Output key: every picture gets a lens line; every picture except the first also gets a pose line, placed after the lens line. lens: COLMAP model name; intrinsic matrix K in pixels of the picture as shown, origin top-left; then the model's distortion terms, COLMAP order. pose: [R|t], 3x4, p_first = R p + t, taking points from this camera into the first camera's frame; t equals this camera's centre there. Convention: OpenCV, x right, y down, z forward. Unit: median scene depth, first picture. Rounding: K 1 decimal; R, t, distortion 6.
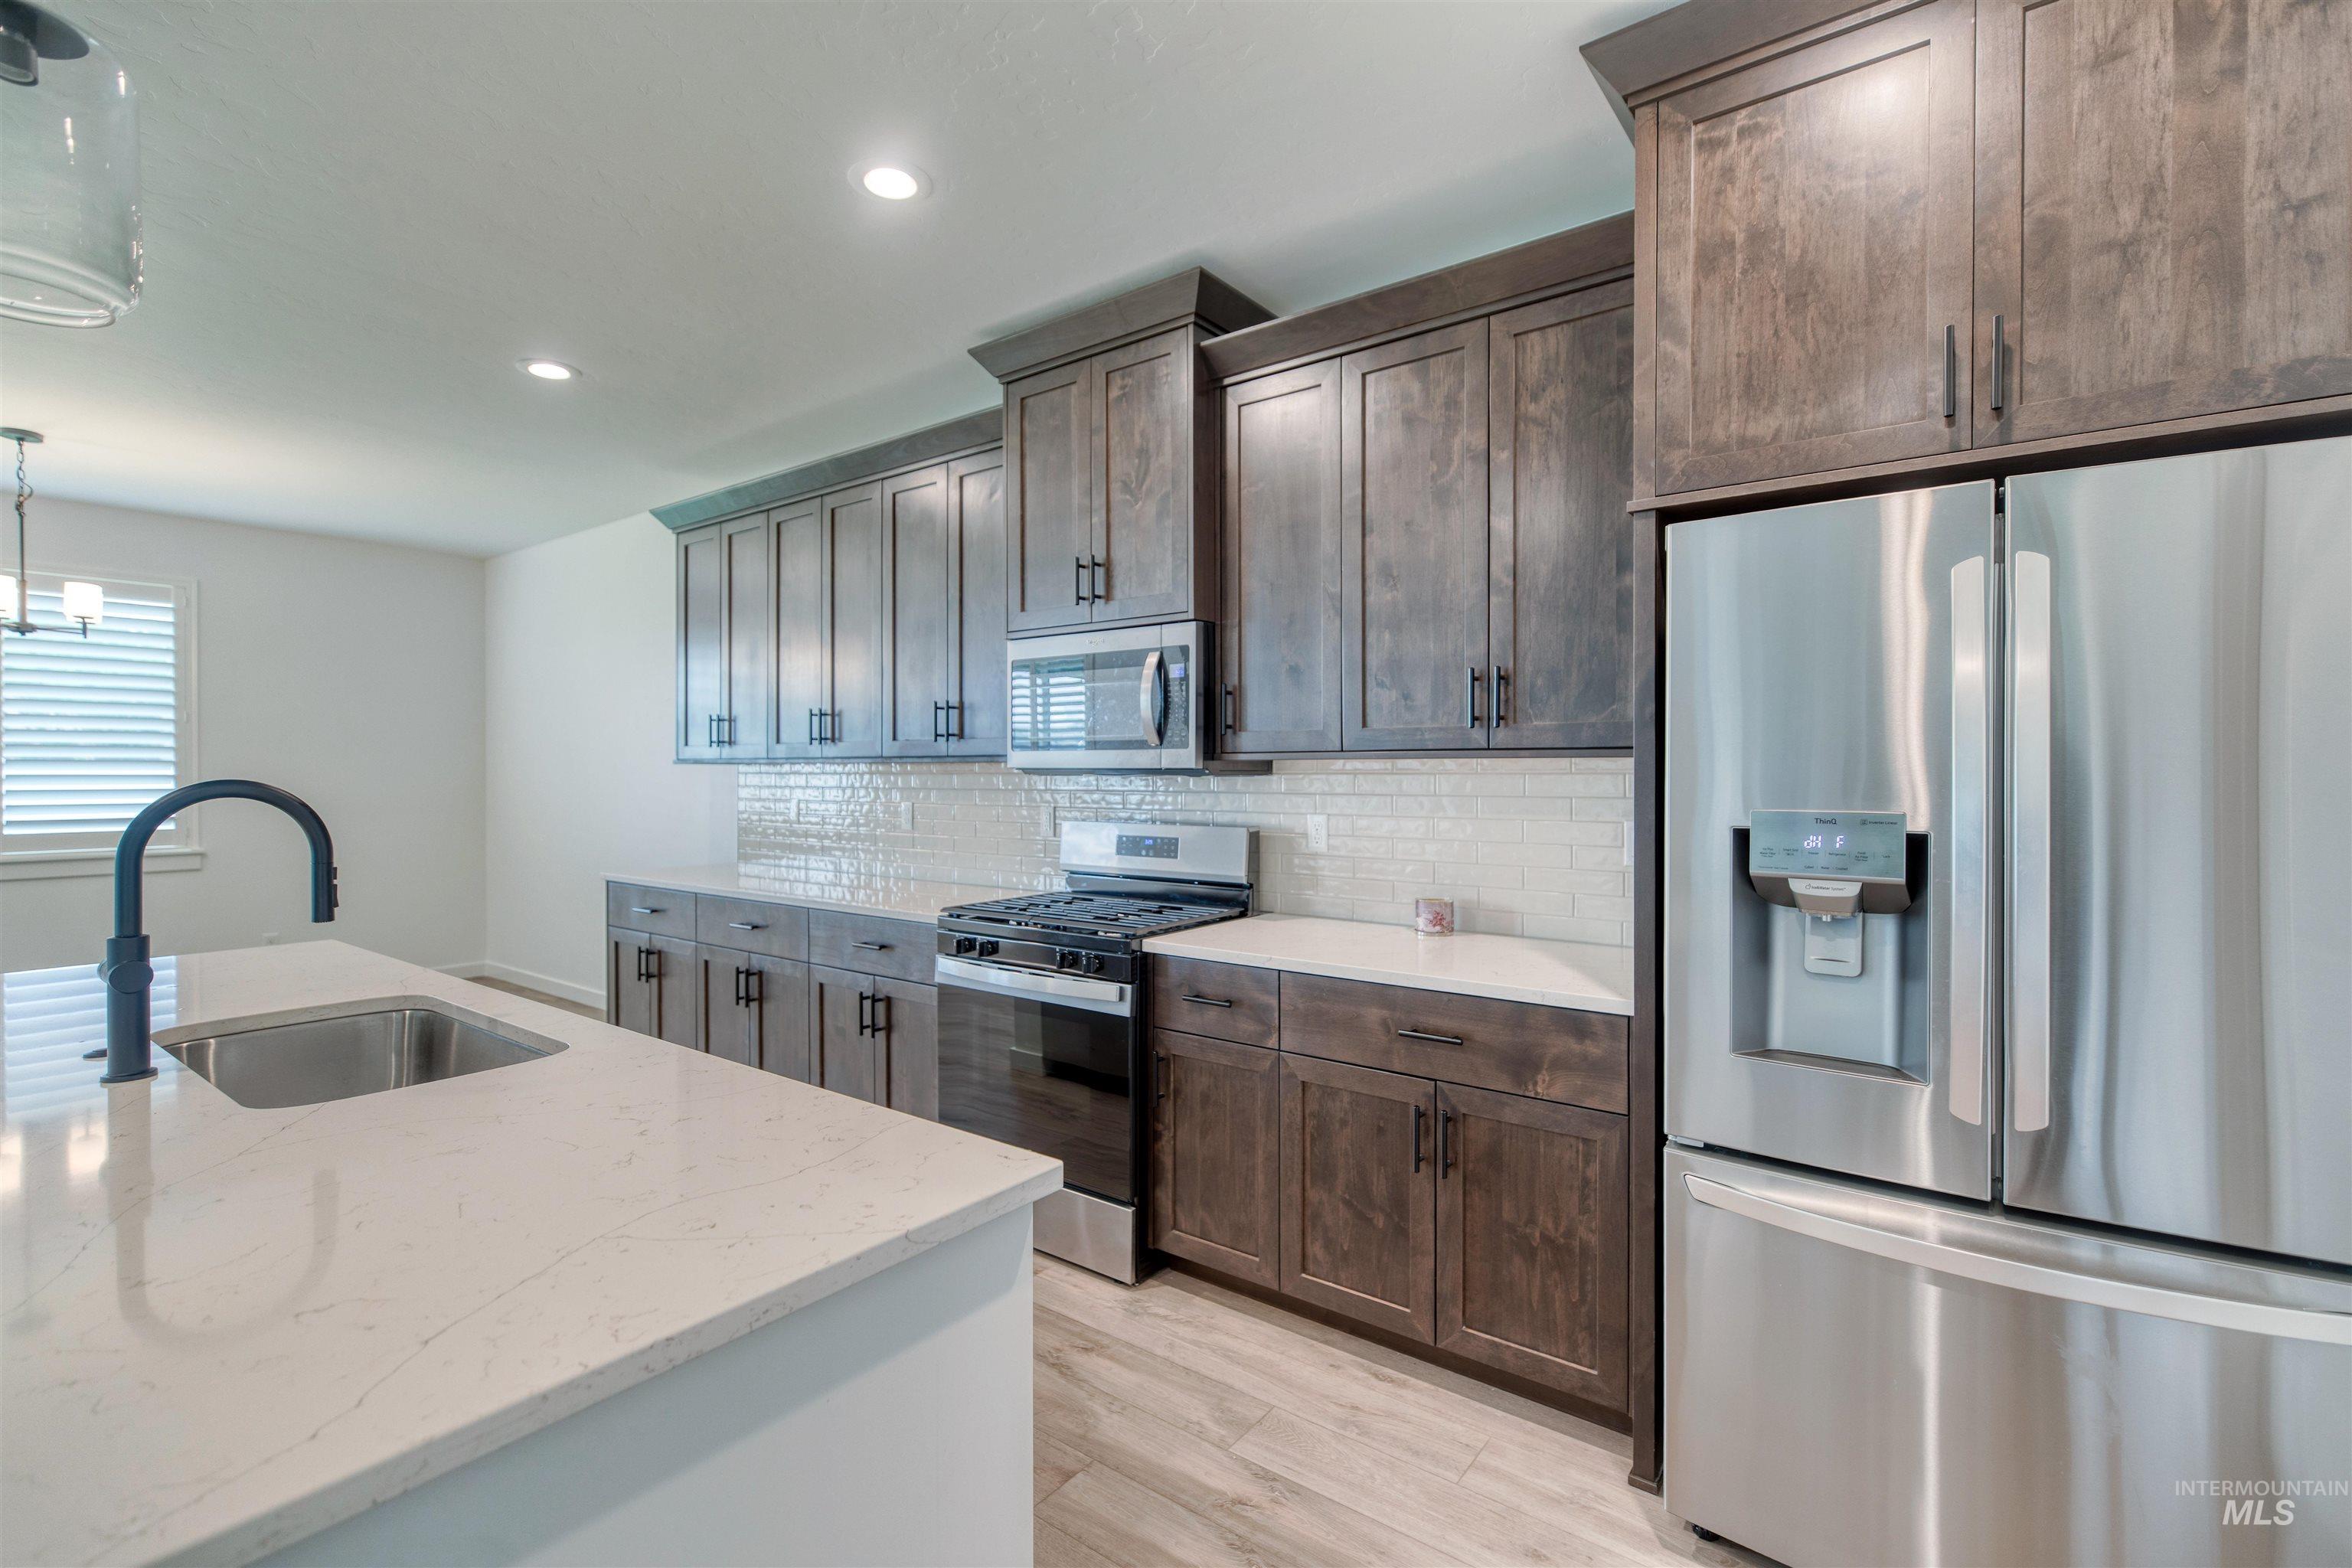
lens RADIAL K [[1051.9, 0, 1174.7], [0, 1051.9, 783.0], [0, 0, 1]] dist [0.006947, -0.001351]
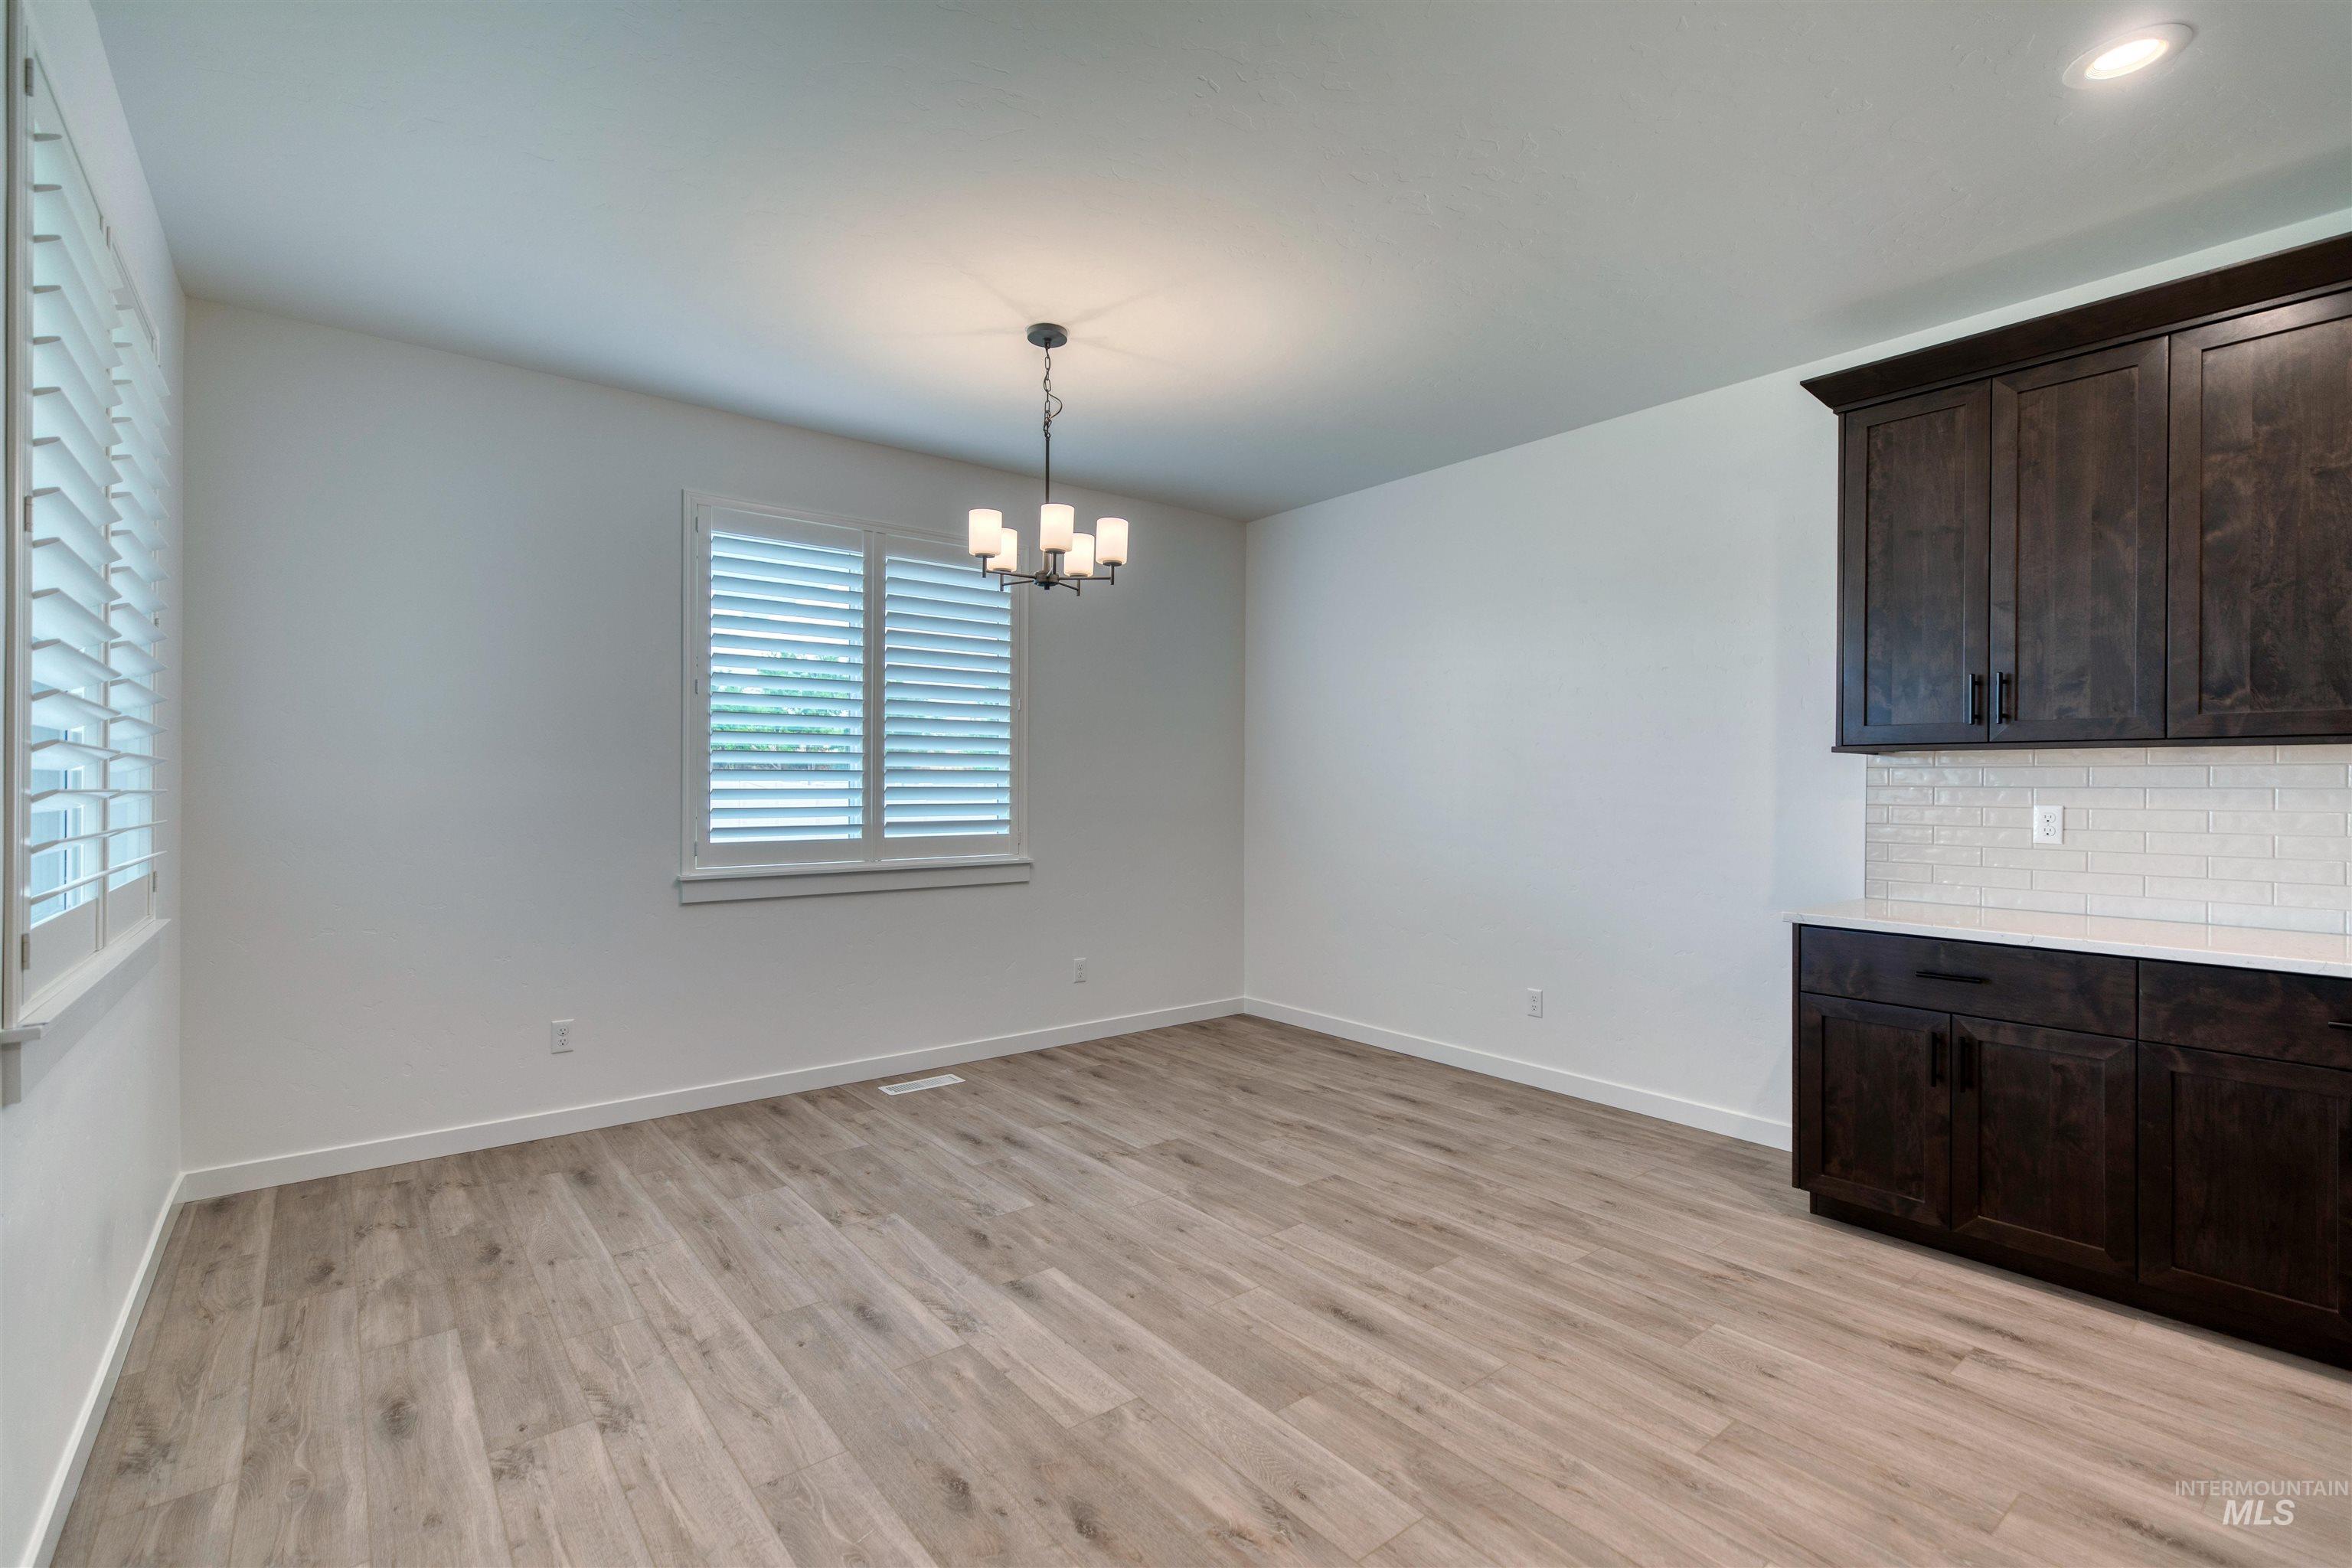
lens RADIAL K [[1051.9, 0, 1174.0], [0, 1051.9, 786.6], [0, 0, 1]] dist [0.006947, -0.001351]
pose [[0.968865, 0.003782, -0.247561, -1.762612], [-0.005497, 0.999965, -0.006235, 0.026429], [0.247529, 0.007402, 0.968852, 0.578723]]
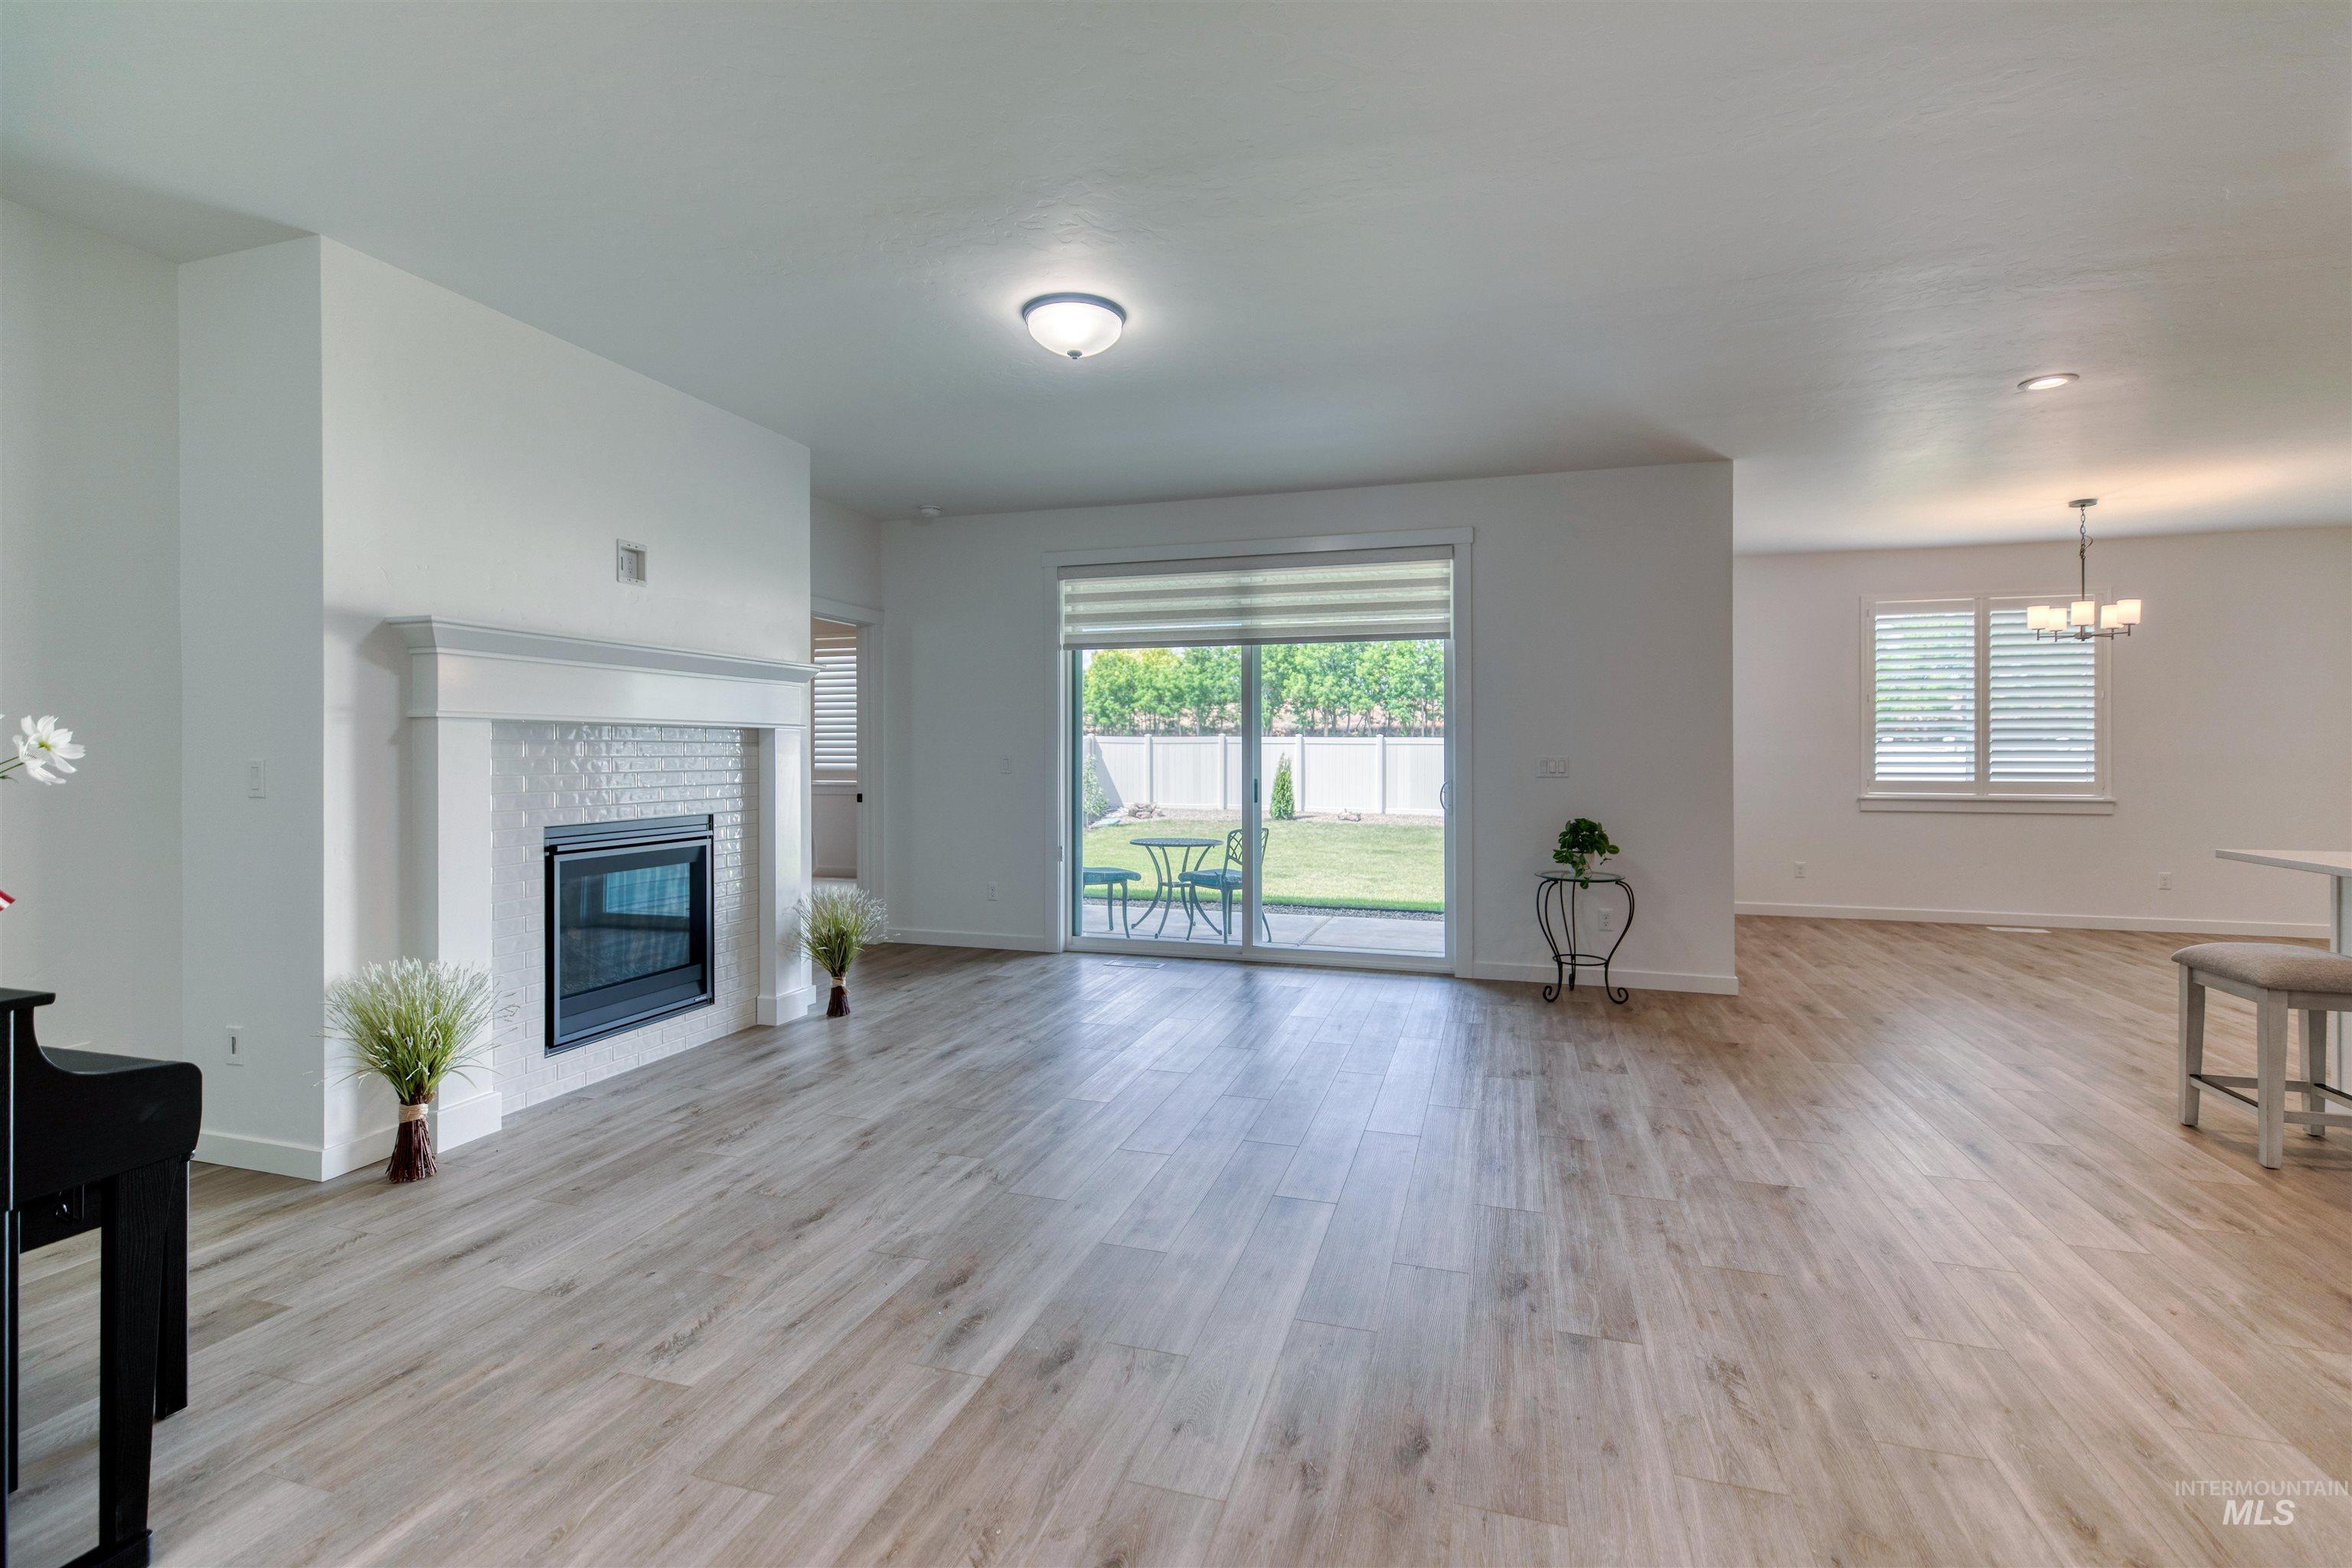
lens RADIAL K [[1051.9, 0, 1162.0], [0, 1051.9, 751.4], [0, 0, 1]] dist [0.006947, -0.001351]
pose [[0.331171, 0.000059, -0.943571, -0.311133], [-0.007000, 0.999973, -0.002394, 0.051041], [0.943545, 0.007398, 0.331162, -1.476561]]
